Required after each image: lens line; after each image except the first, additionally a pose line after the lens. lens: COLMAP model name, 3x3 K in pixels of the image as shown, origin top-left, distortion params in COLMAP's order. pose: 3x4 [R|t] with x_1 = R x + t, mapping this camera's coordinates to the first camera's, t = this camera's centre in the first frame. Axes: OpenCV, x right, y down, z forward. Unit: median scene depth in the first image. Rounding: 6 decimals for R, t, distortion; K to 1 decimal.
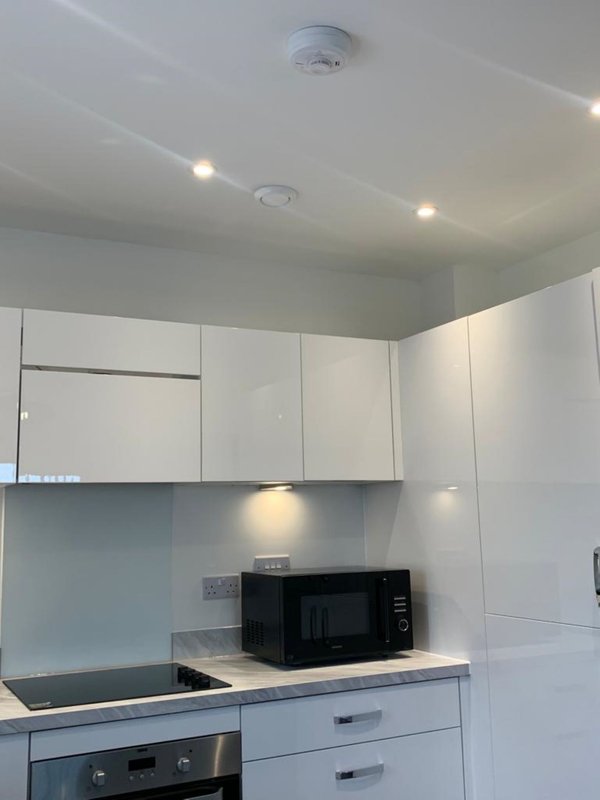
lens RADIAL K [[844.9, 0, 292.3], [0, 844.9, 392.6], [0, 0, 1]] dist [0.022357, 0.000000]
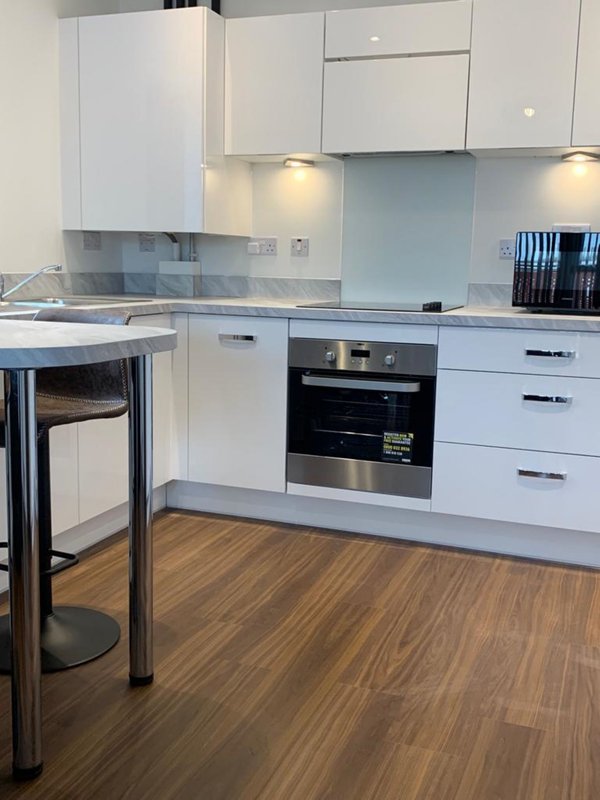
lens RADIAL K [[844.9, 0, 303.8], [0, 844.9, 398.0], [0, 0, 1]] dist [0.022357, 0.000000]
pose [[0.681079, 0.158260, -0.714902, 0.606760], [0.074126, 0.956443, 0.282350, 0.085779], [0.728448, -0.245295, 0.639682, 0.020091]]
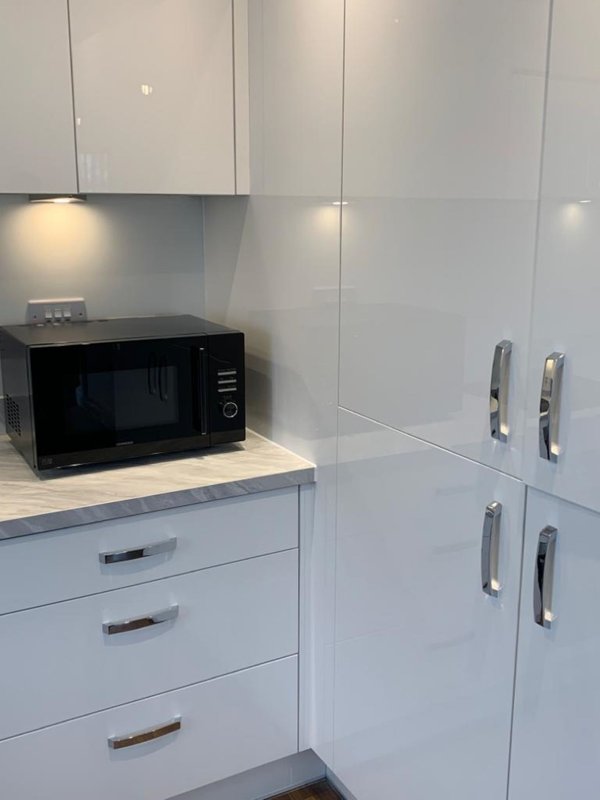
lens RADIAL K [[844.9, 0, 317.2], [0, 844.9, 389.4], [0, 0, 1]] dist [0.022357, 0.000000]
pose [[0.997138, 0.019281, 0.073100, 0.153156], [-0.044477, 0.931502, 0.361007, 0.004483], [-0.061132, -0.363225, 0.929694, 0.359352]]
